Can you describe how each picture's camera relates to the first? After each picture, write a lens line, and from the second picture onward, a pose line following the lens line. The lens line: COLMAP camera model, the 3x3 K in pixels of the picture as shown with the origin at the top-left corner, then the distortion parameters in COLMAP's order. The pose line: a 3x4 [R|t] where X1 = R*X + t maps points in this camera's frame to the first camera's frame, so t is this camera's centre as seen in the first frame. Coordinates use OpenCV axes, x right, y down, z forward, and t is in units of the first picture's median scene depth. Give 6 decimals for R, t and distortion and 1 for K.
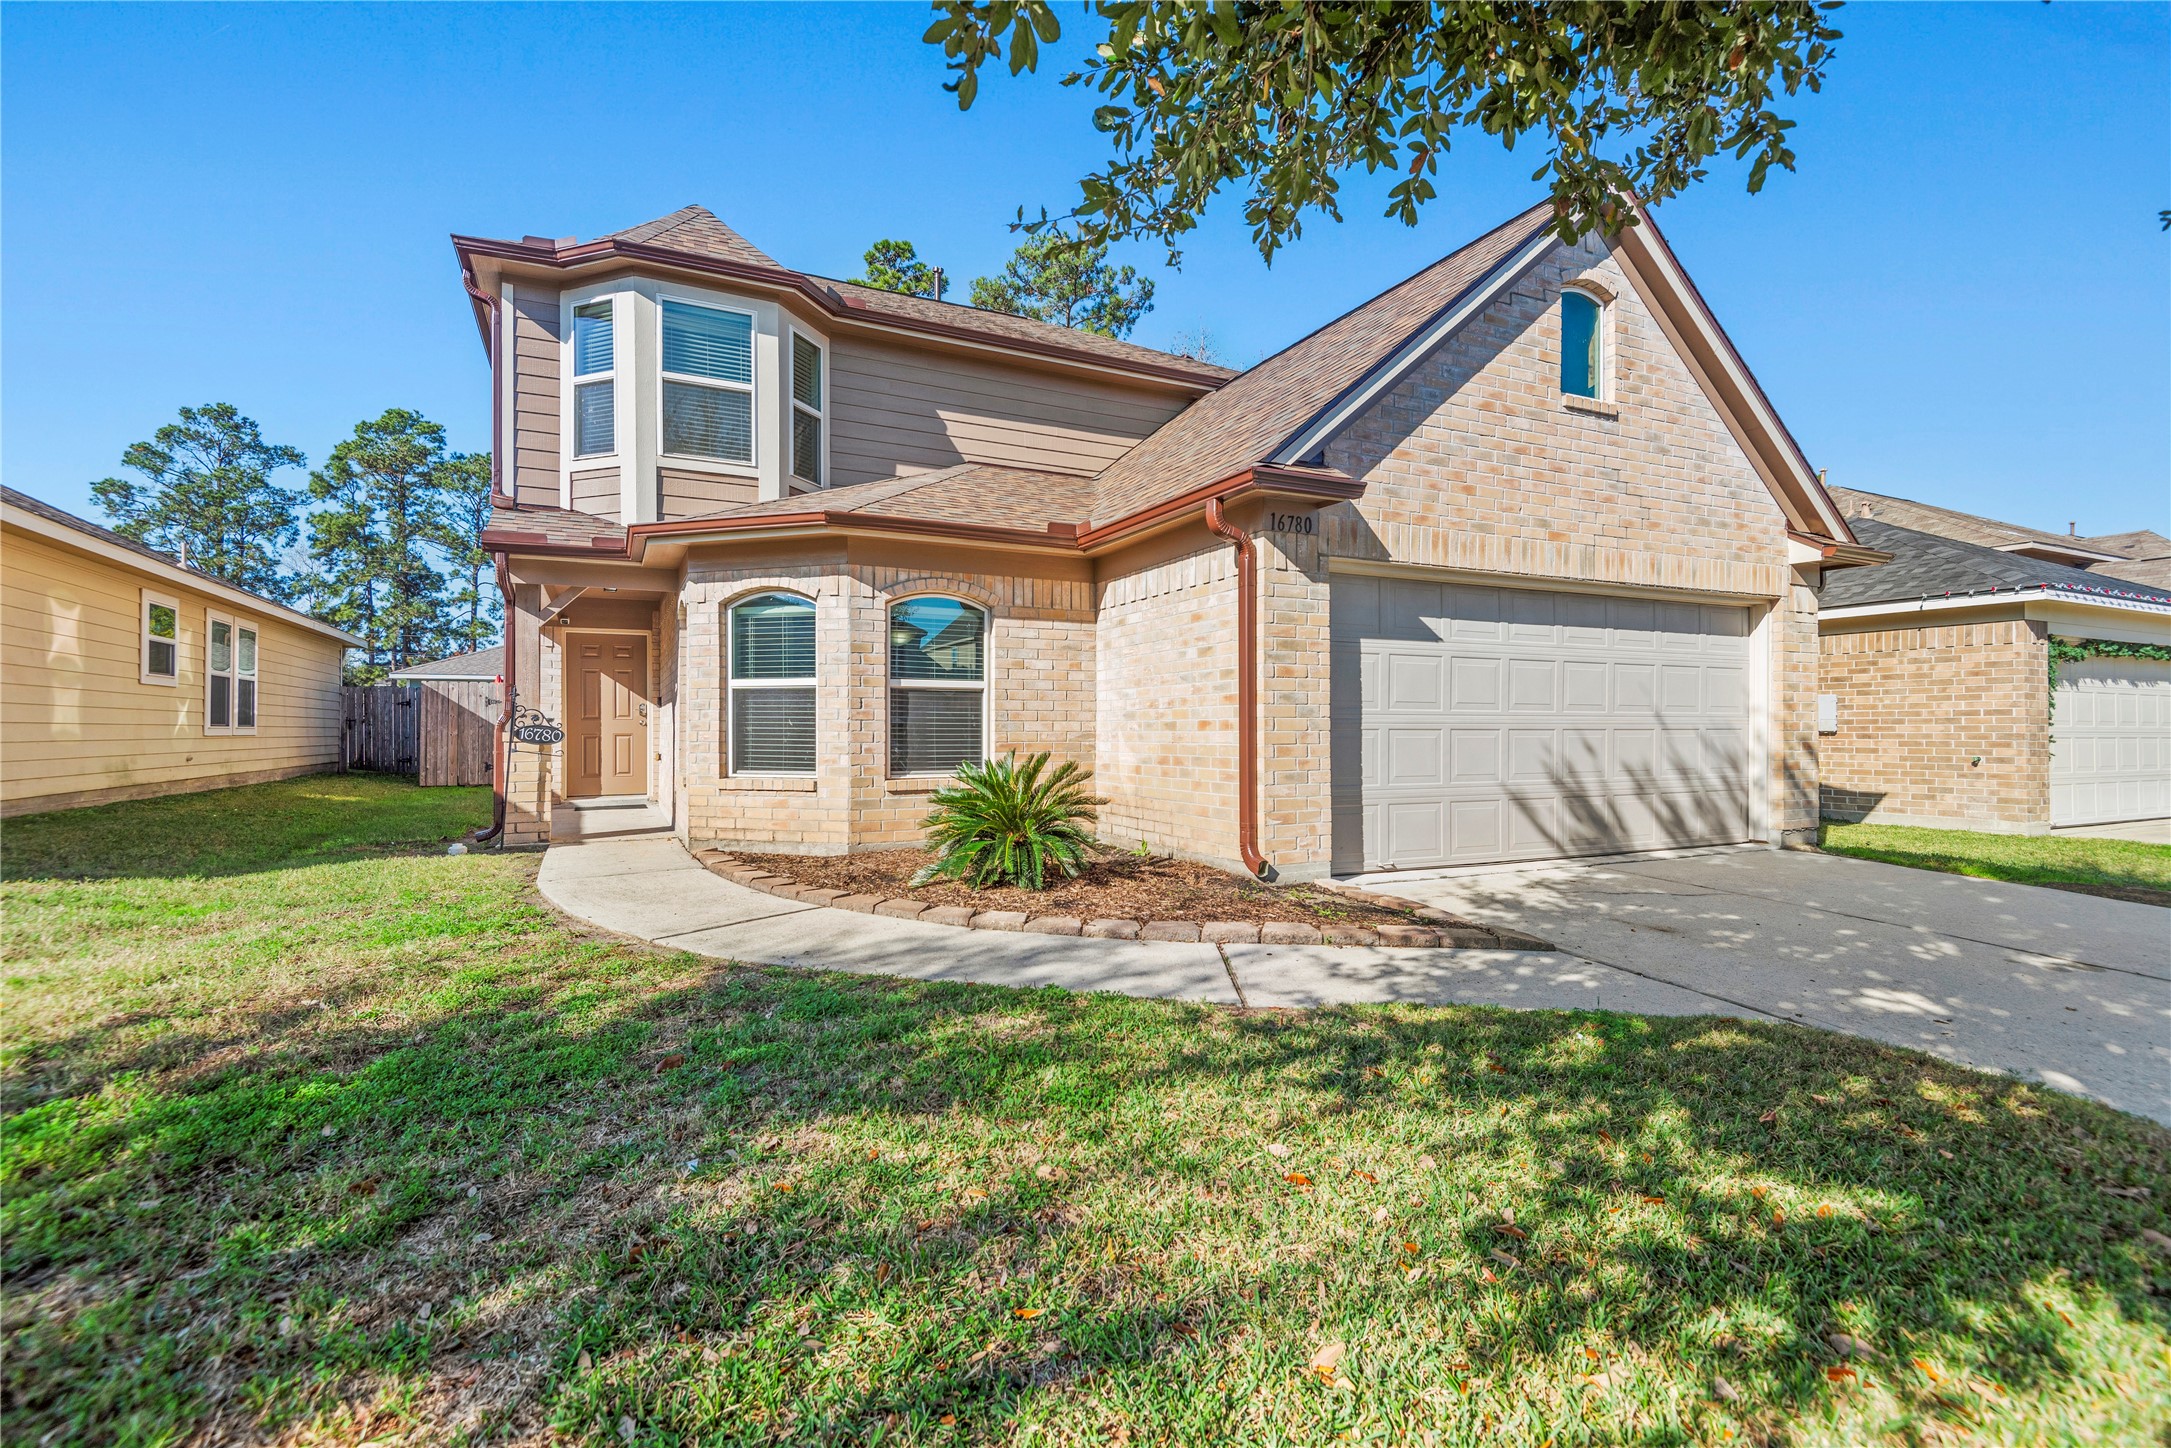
lens RADIAL K [[992.1, 0, 1087.6], [0, 992.1, 731.0], [0, 0, 1]] dist [0.025094, -0.011442]
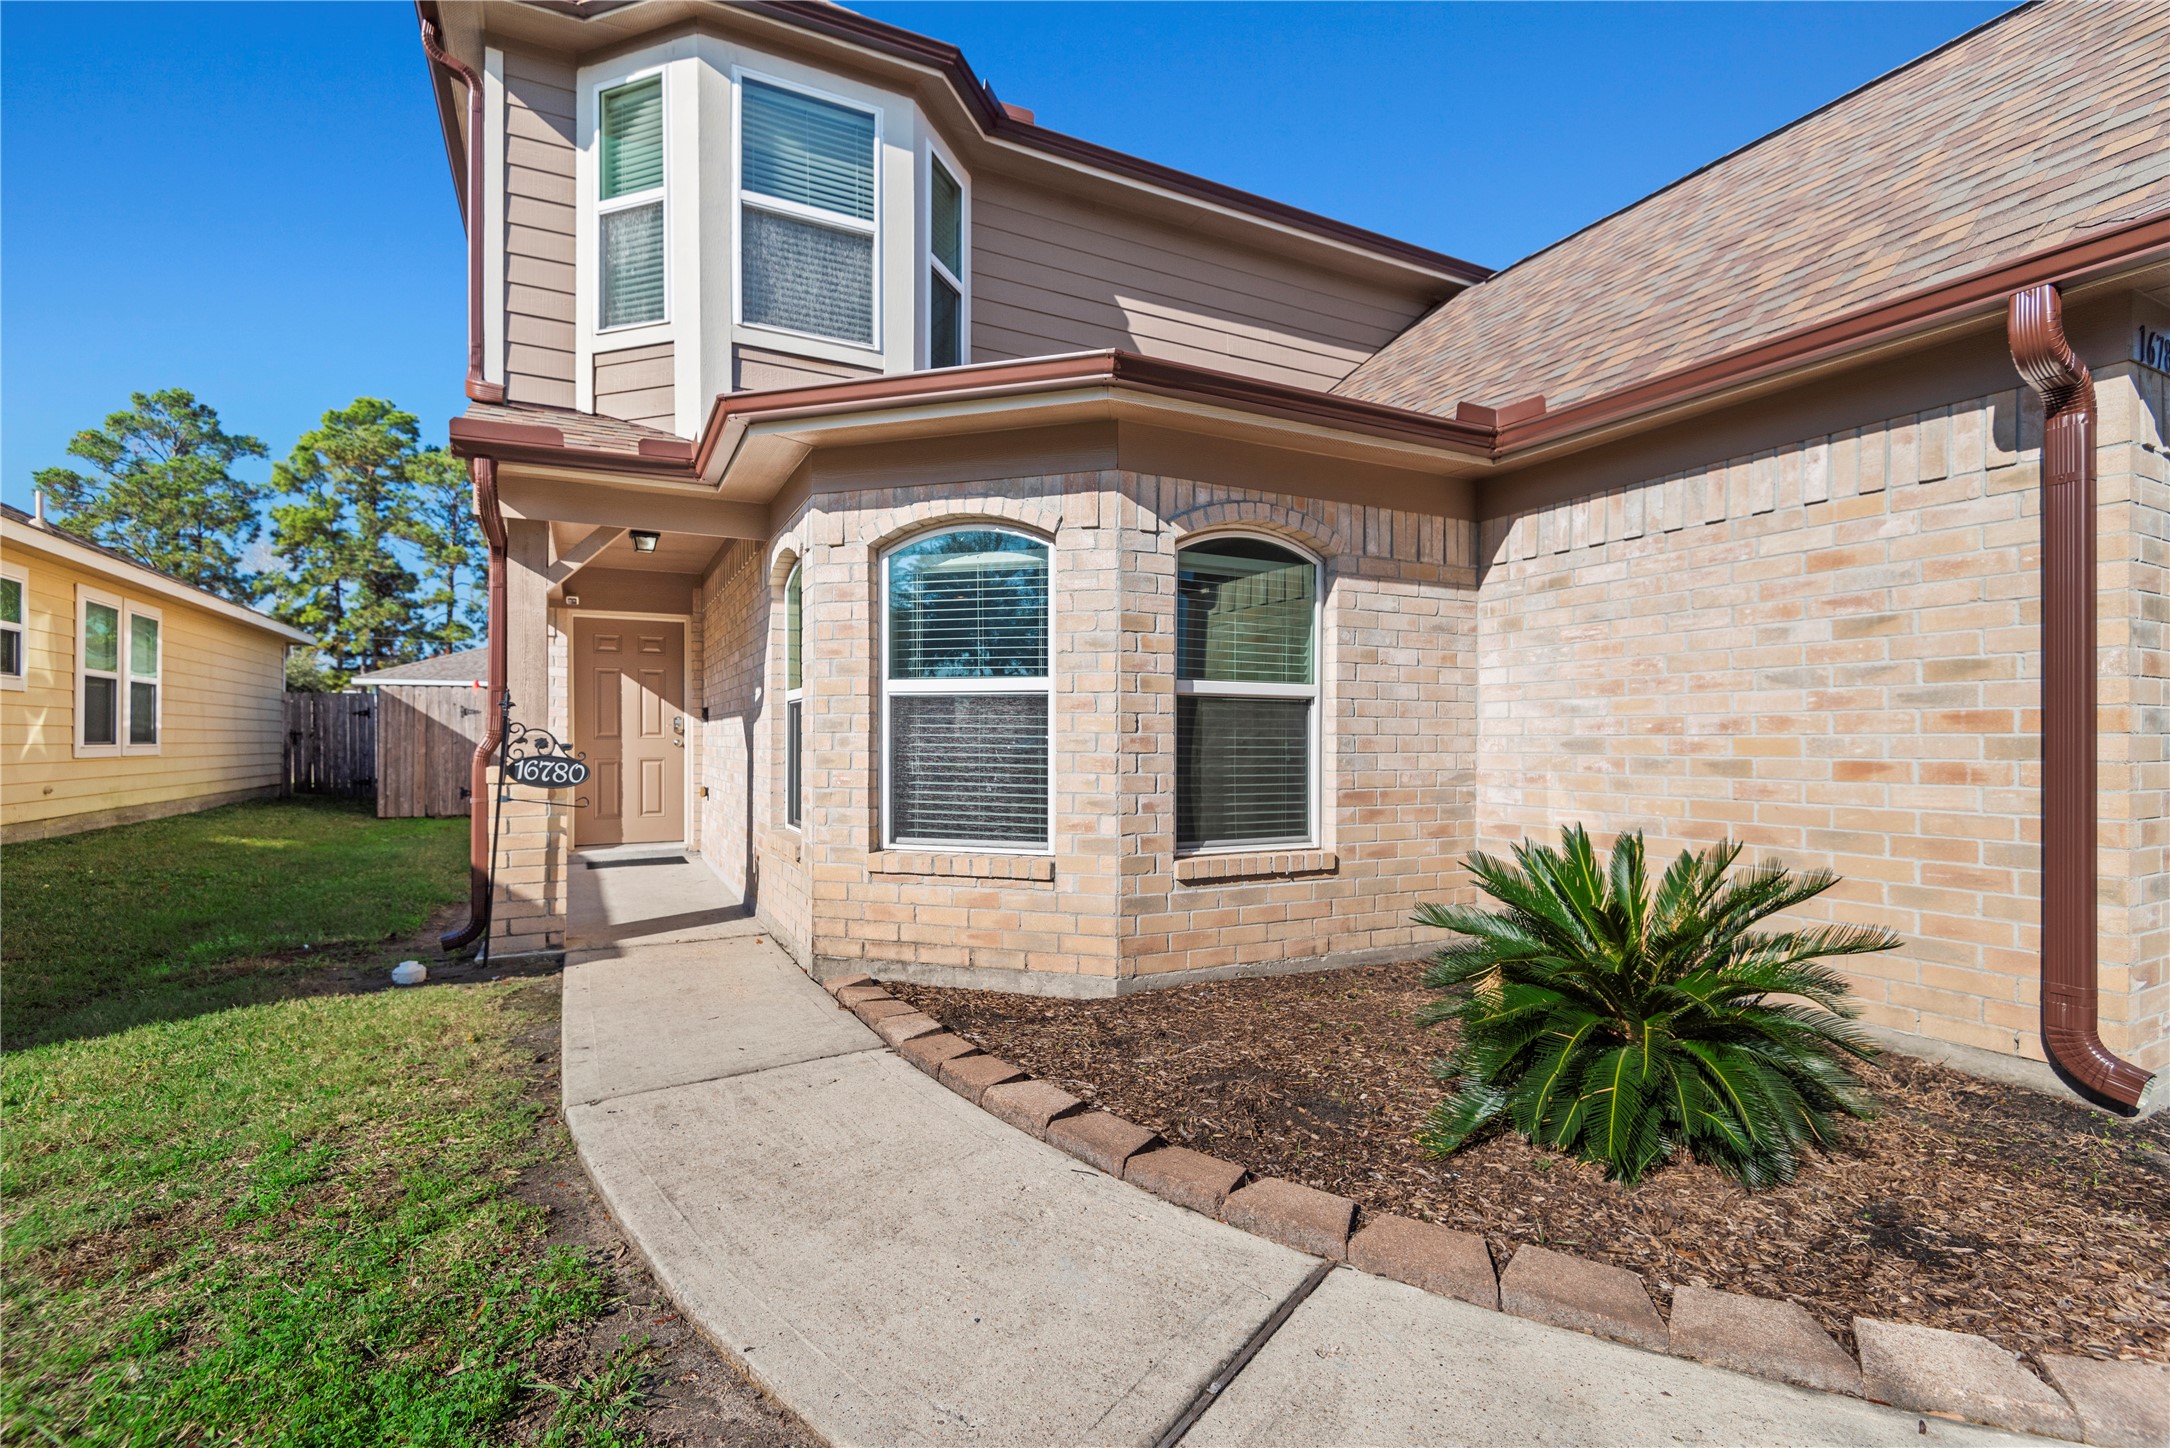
lens RADIAL K [[991.7, 0, 1080.0], [0, 991.7, 747.9], [0, 0, 1]] dist [0.025094, -0.011442]
pose [[0.999930, 0.003890, 0.011162, -0.220060], [-0.003962, 0.999972, 0.006424, -0.014446], [-0.011137, -0.006468, 0.999917, 0.369595]]
